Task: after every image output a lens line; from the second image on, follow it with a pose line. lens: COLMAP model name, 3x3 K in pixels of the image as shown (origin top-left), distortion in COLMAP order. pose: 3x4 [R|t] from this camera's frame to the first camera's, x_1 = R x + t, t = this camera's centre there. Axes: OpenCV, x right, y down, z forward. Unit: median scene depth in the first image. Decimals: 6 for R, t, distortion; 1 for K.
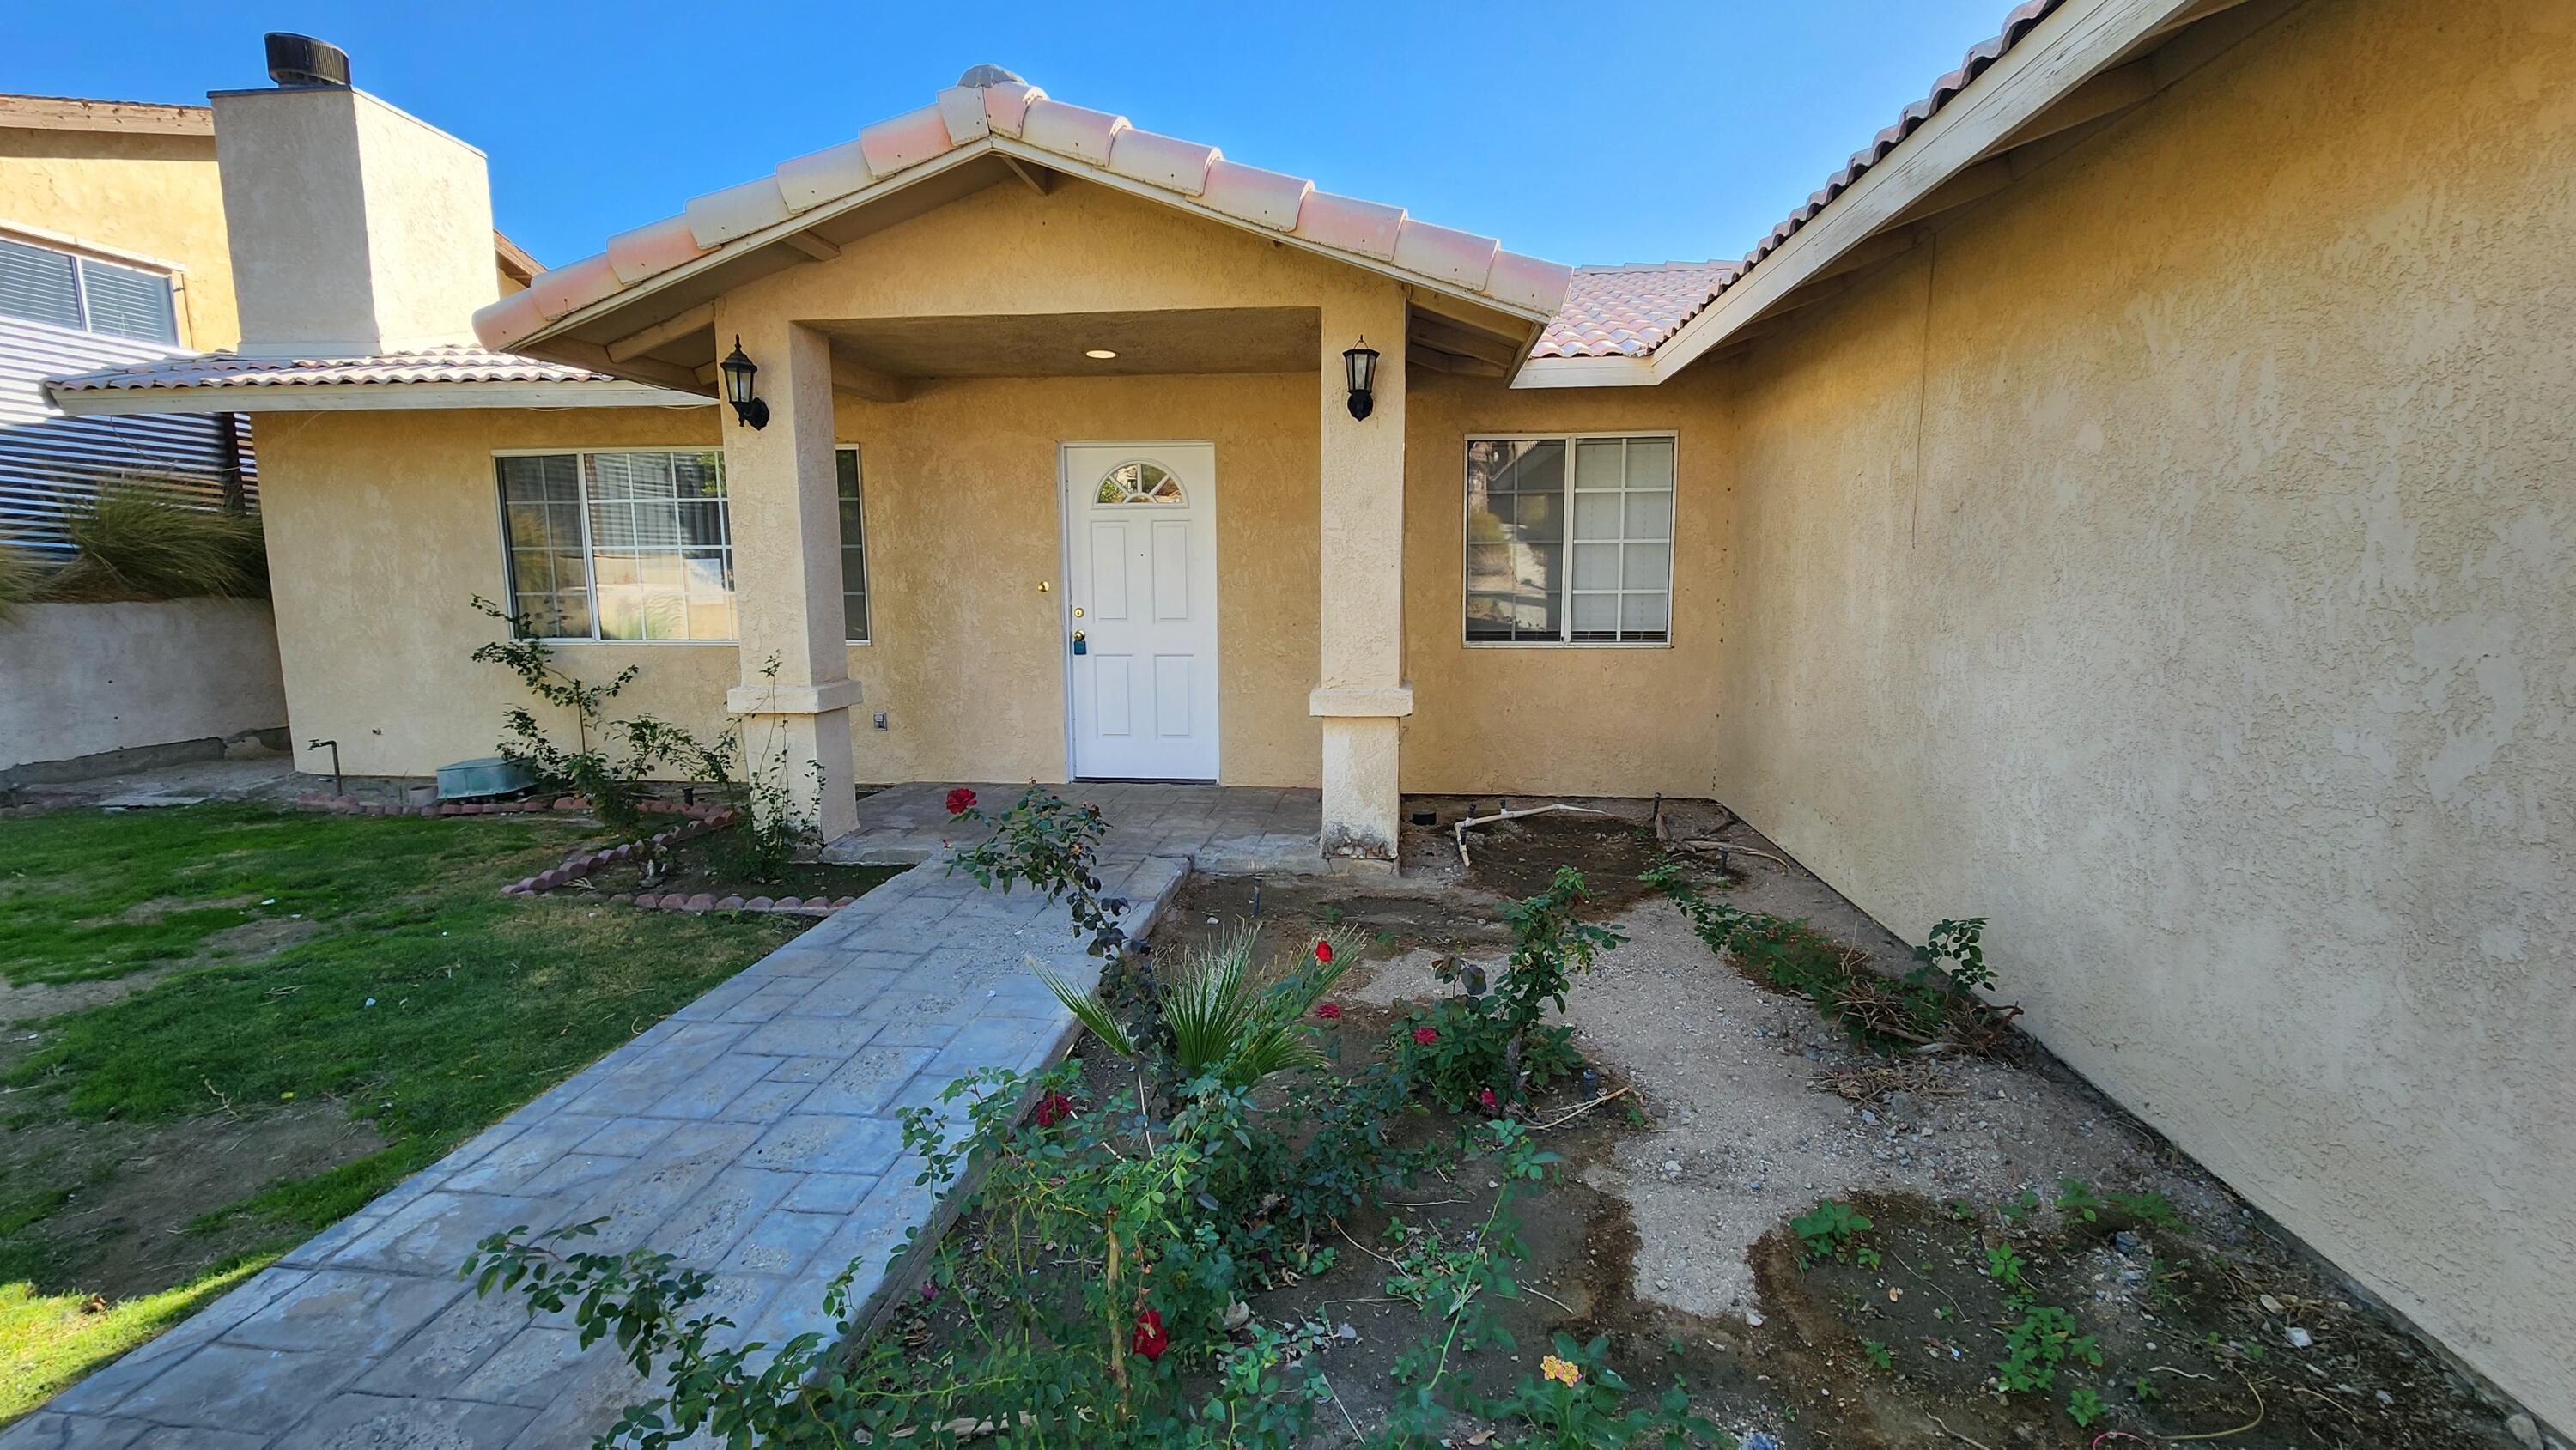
lens RADIAL K [[1064.3, 0, 1297.5], [0, 1064.3, 721.0], [0, 0, 1]] dist [0.001446, 0.000032]
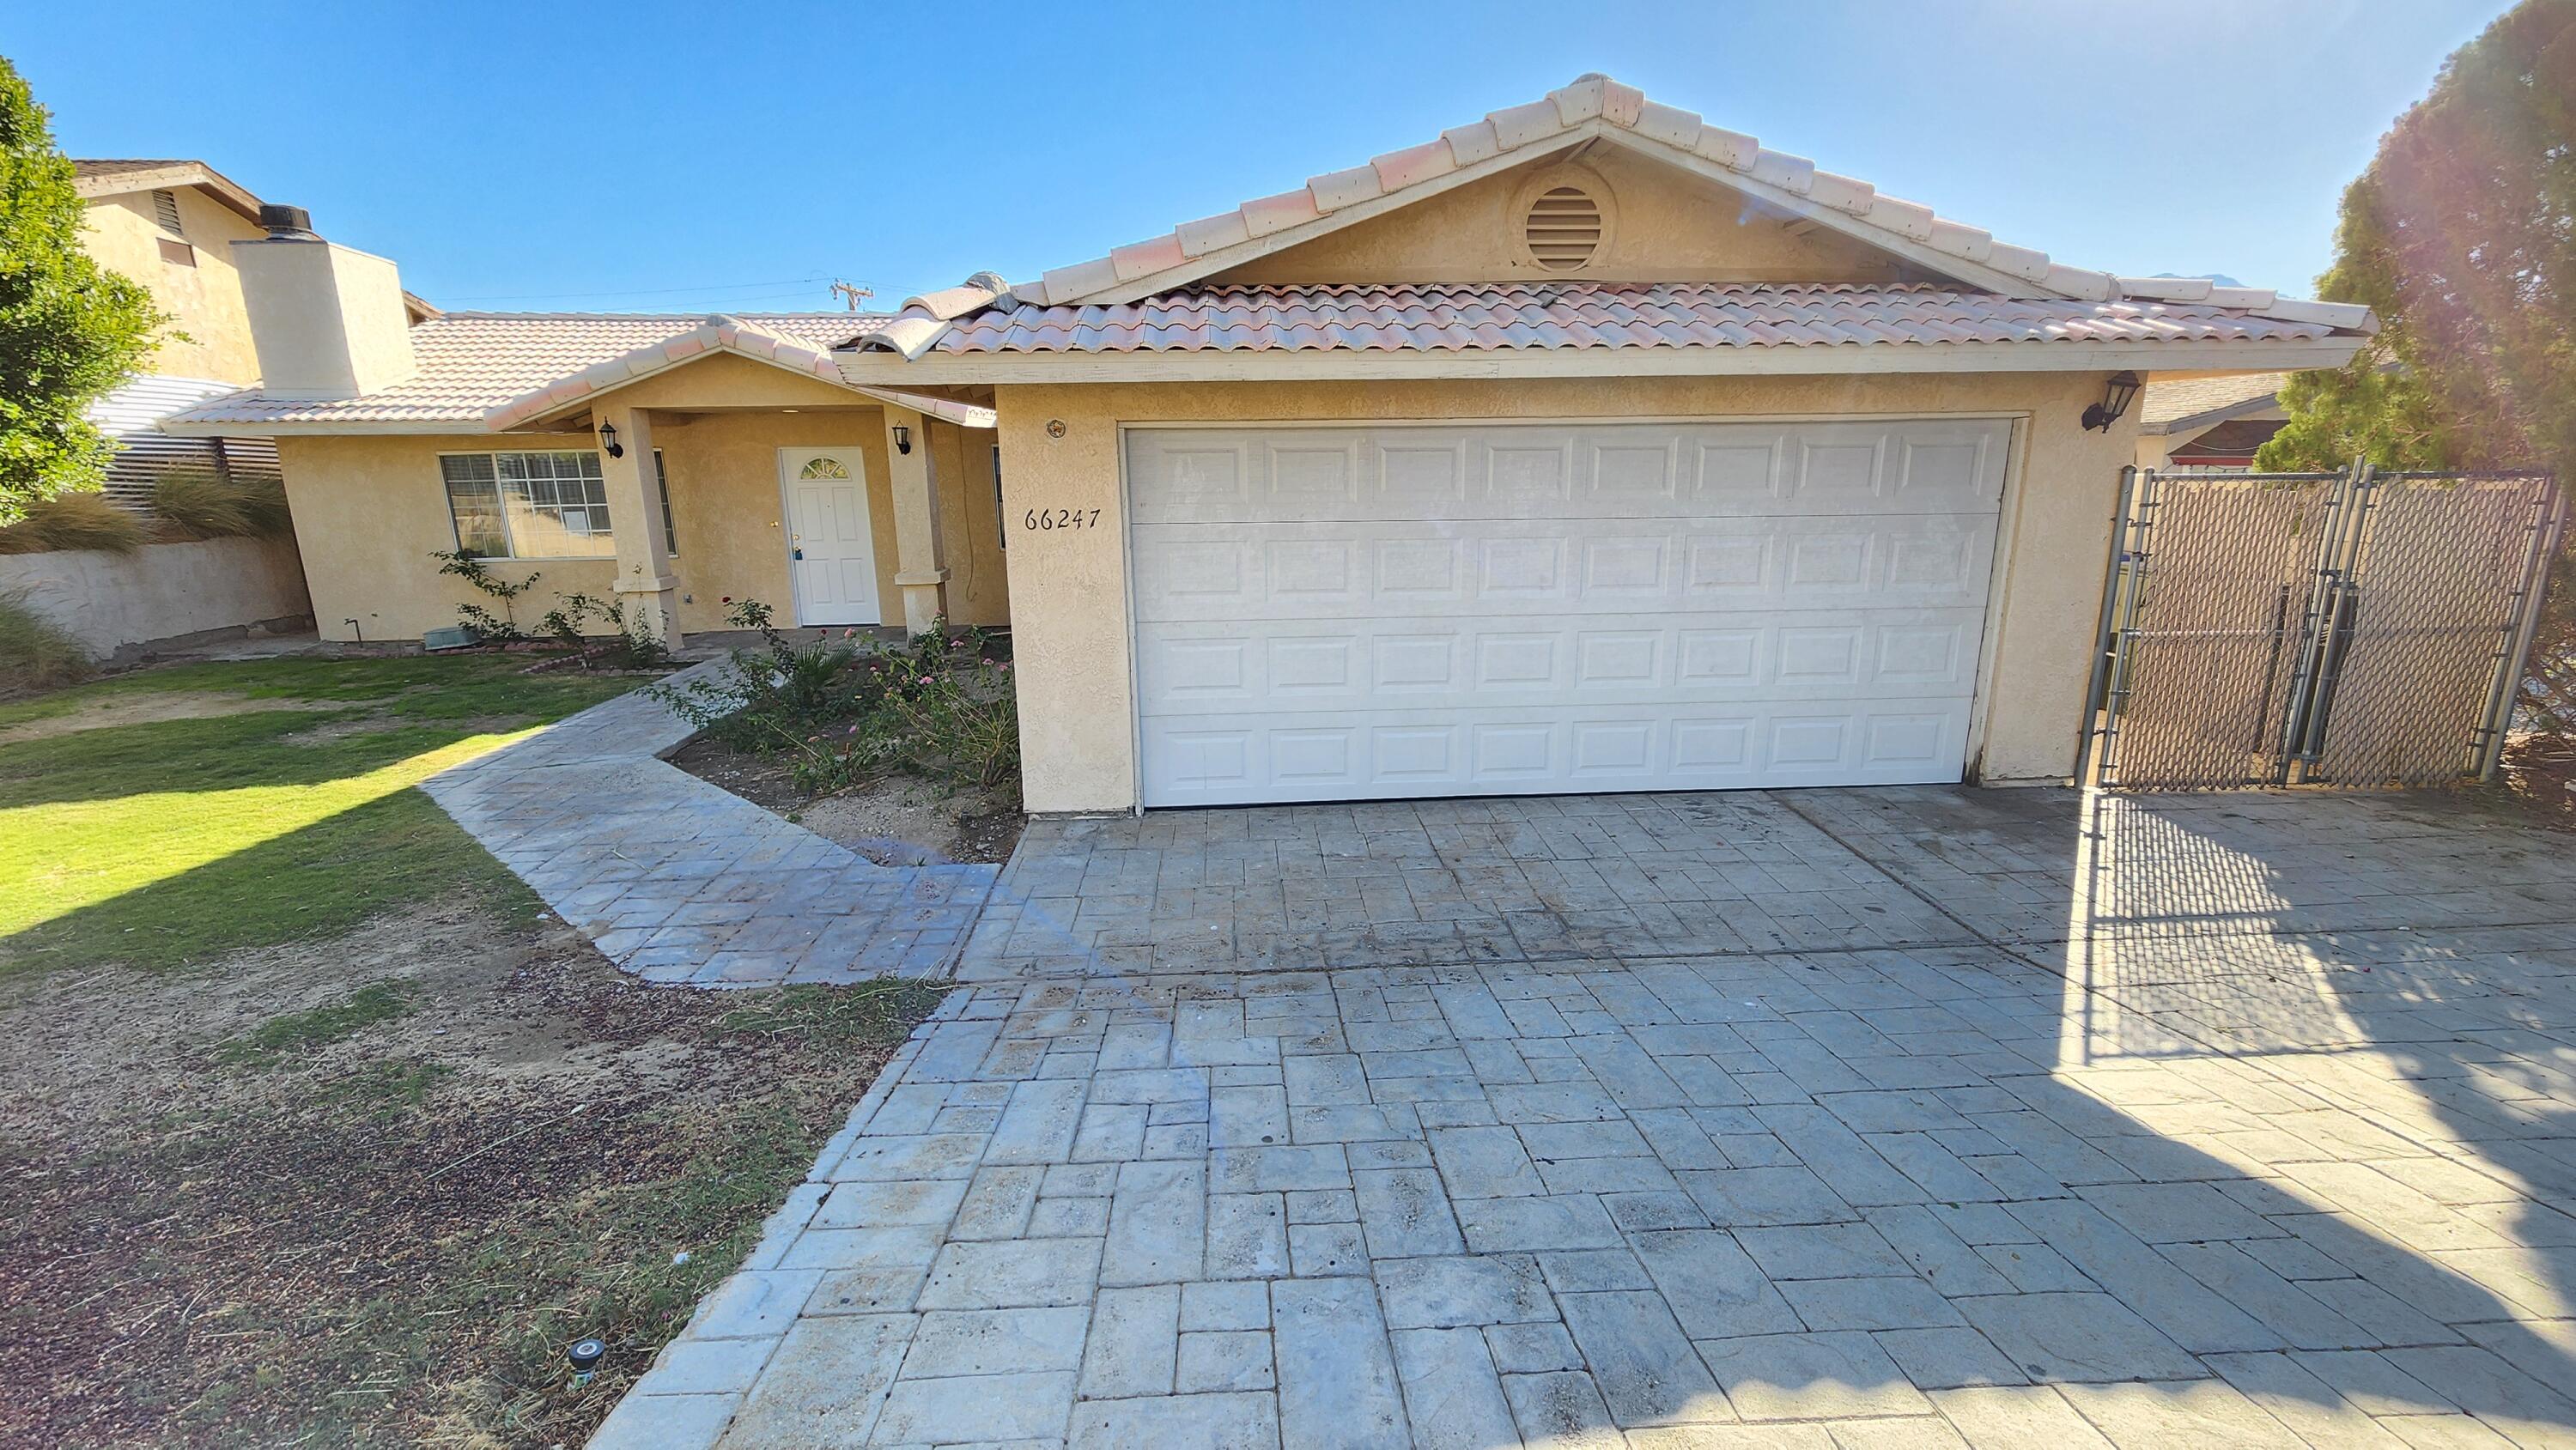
lens RADIAL K [[1064.3, 0, 1296.8], [0, 1064.3, 721.2], [0, 0, 1]] dist [0.001446, 0.000032]
pose [[0.985795, -0.050061, 0.160320, 0.358601], [0.034034, 0.994284, 0.101201, 0.062935], [-0.164470, -0.094307, 0.981864, -1.053276]]
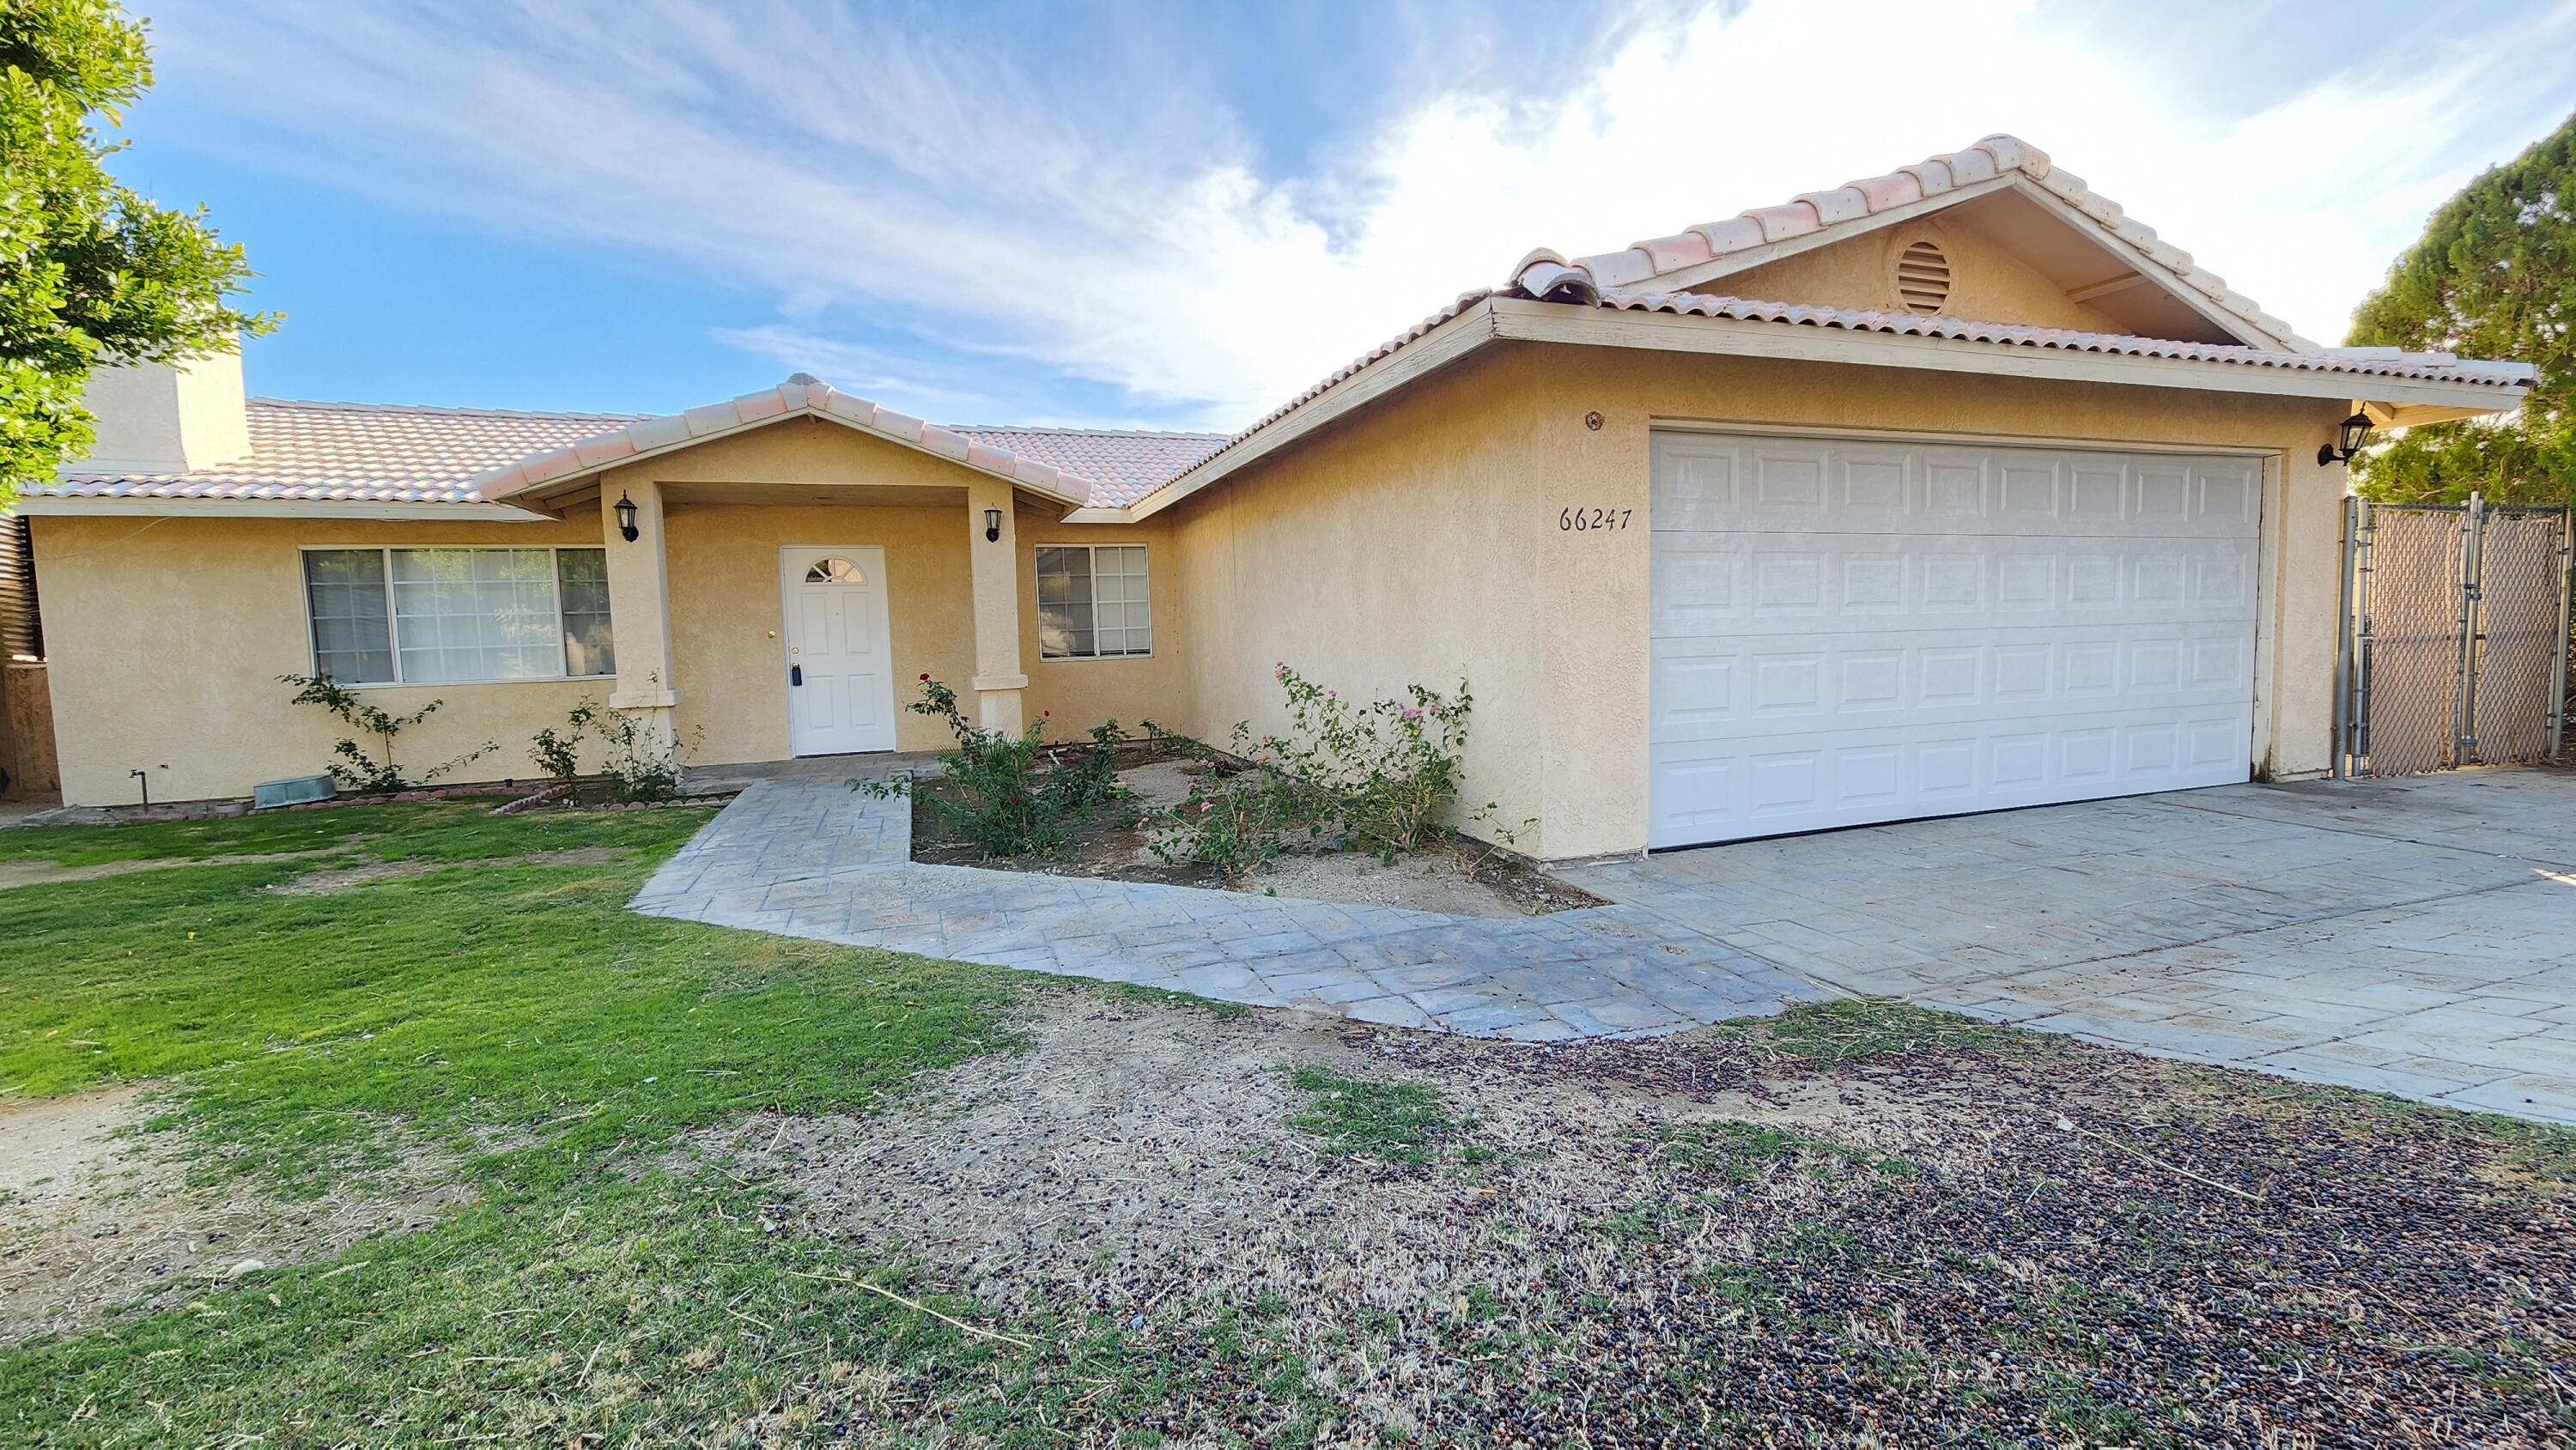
lens RADIAL K [[1064.3, 0, 1295.8], [0, 1064.3, 718.6], [0, 0, 1]] dist [0.001446, 0.000032]
pose [[0.900211, -0.058990, 0.431439, -0.227056], [0.088499, 0.994889, -0.048626, 0.144534], [-0.426366, 0.081955, 0.900831, -0.753296]]
